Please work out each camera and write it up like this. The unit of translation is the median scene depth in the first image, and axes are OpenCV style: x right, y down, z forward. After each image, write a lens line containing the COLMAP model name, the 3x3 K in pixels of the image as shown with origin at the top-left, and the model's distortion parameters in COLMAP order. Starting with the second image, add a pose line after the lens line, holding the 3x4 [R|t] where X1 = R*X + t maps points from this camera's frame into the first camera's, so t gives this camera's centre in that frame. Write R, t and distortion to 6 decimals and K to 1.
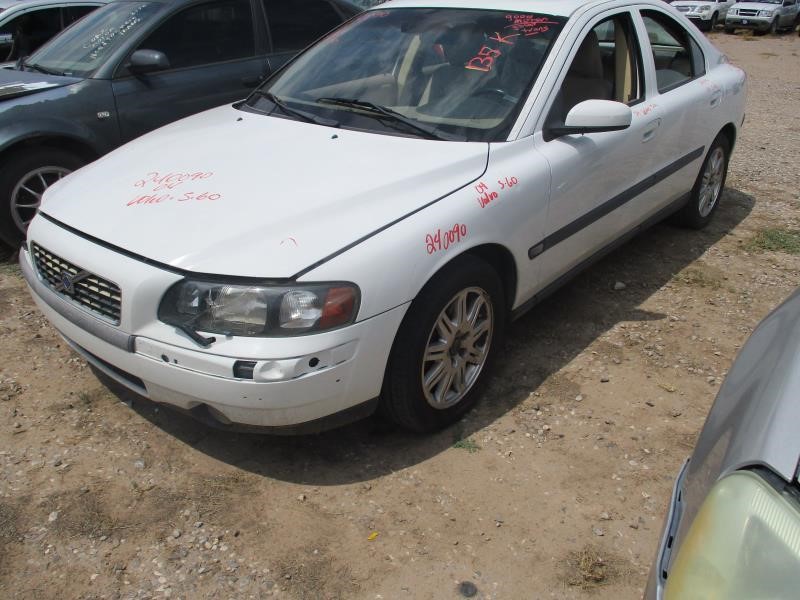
lens RADIAL K [[664.0, 0, 401.0], [0, 664.0, 298.6], [0, 0, 1]] dist [-0.031623, 0.011550]
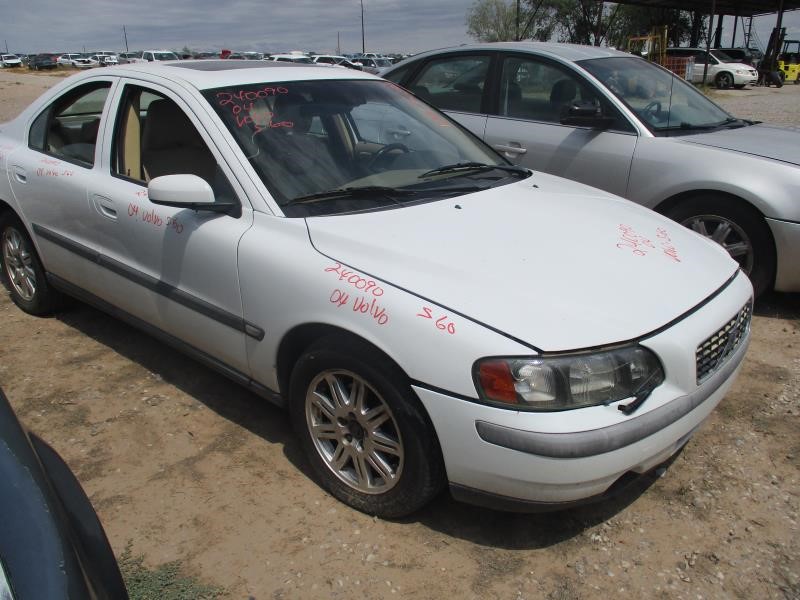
lens RADIAL K [[664.0, 0, 401.0], [0, 664.0, 298.6], [0, 0, 1]] dist [-0.031623, 0.011550]
pose [[0.016473, -0.346965, 0.937734, -1.302355], [0.422495, 0.852435, 0.307982, -0.549985], [-0.906216, 0.391114, 0.160633, 1.140539]]
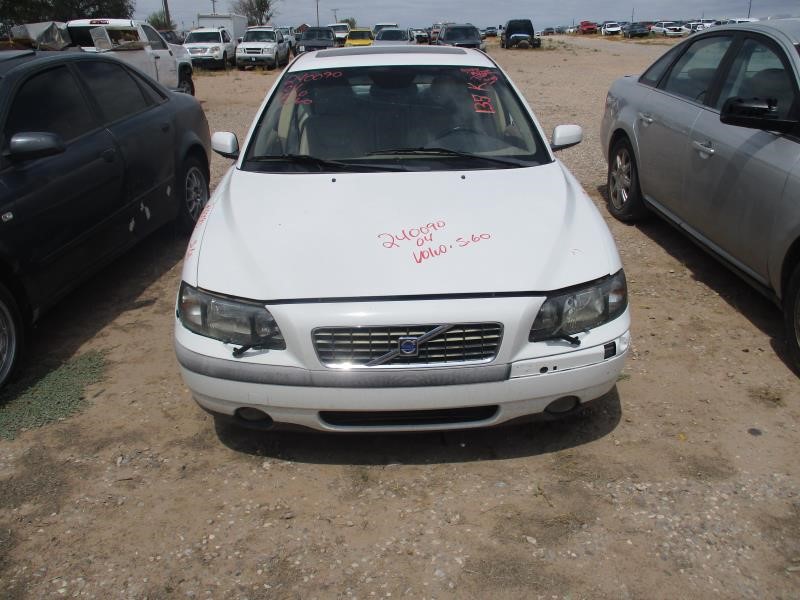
lens RADIAL K [[664.0, 0, 401.0], [0, 664.0, 298.6], [0, 0, 1]] dist [-0.031623, 0.011550]
pose [[0.744636, -0.267178, 0.611664, -0.995555], [0.300090, 0.952560, 0.050755, -0.134416], [-0.596207, 0.145761, 0.789488, 0.164428]]
